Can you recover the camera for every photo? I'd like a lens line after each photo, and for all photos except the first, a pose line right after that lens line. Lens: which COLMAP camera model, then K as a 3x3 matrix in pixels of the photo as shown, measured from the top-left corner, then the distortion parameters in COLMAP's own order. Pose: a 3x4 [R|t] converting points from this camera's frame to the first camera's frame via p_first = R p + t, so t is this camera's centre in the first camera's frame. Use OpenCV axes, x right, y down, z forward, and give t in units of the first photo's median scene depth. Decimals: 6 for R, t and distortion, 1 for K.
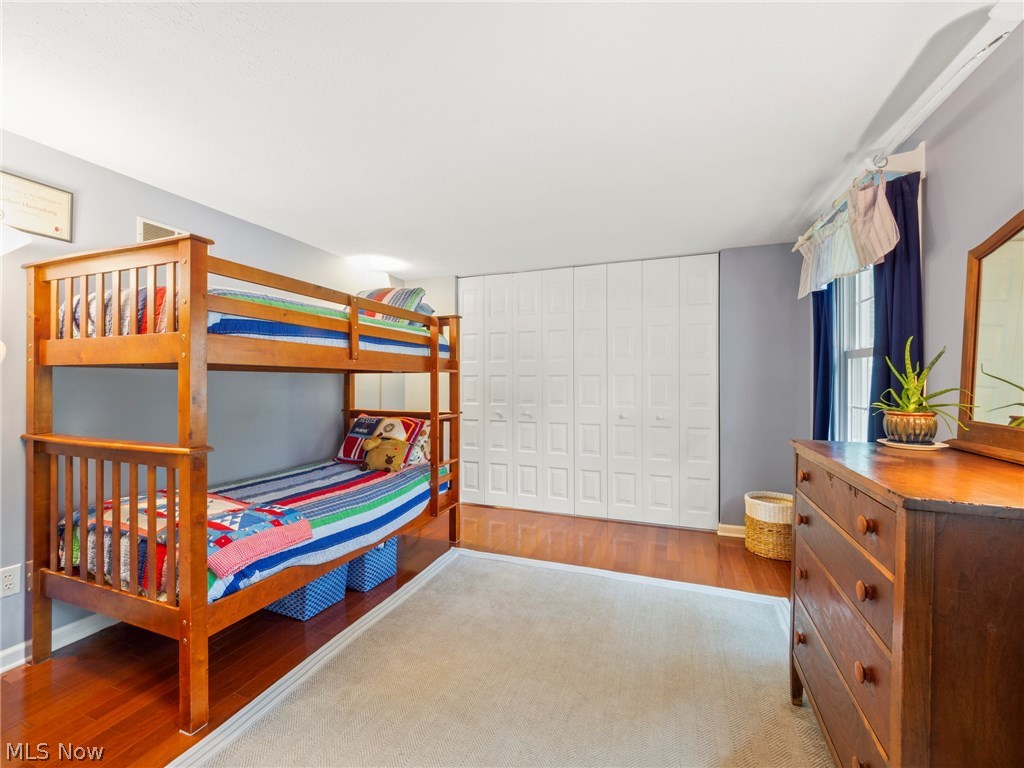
lens RADIAL K [[431.2, 0, 512.0], [0, 431.2, 384.0], [0, 0, 1]] dist [-0.002565, -0.000228]
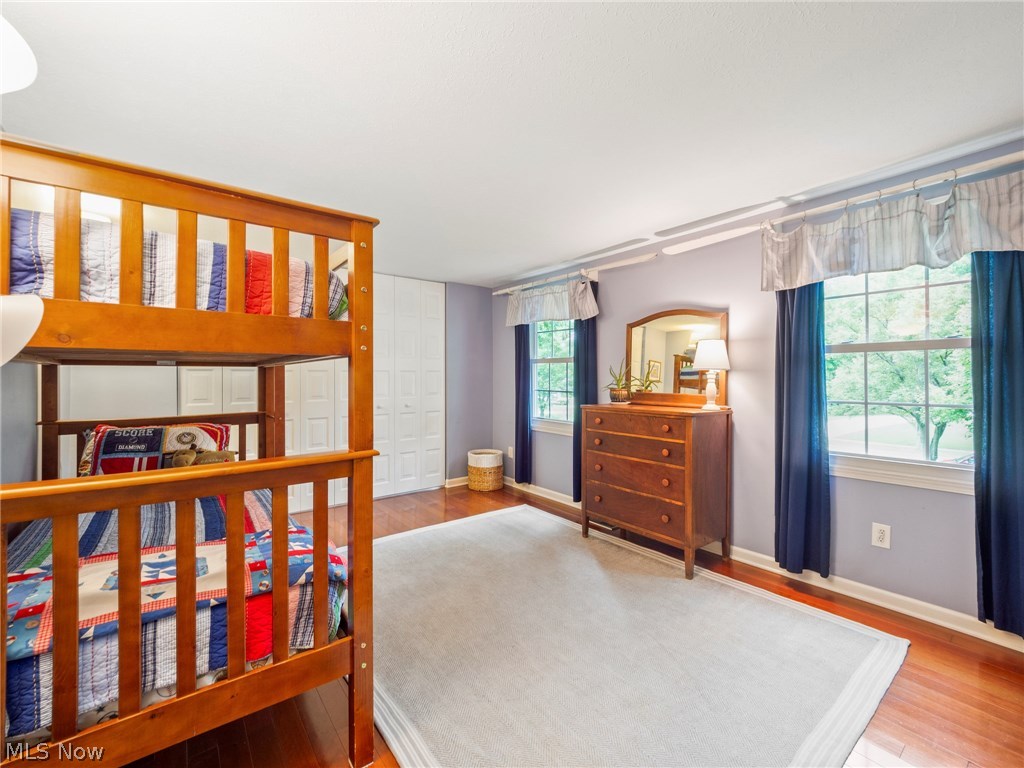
lens RADIAL K [[435.3, 0, 491.5], [0, 435.3, 376.9], [0, 0, 1]] dist [0.001269, 0.000052]
pose [[0.541555, -0.002393, 0.840662, -0.691885], [0.007523, 0.999970, -0.002000, -0.001171], [-0.840631, 0.007408, 0.541557, 0.138708]]
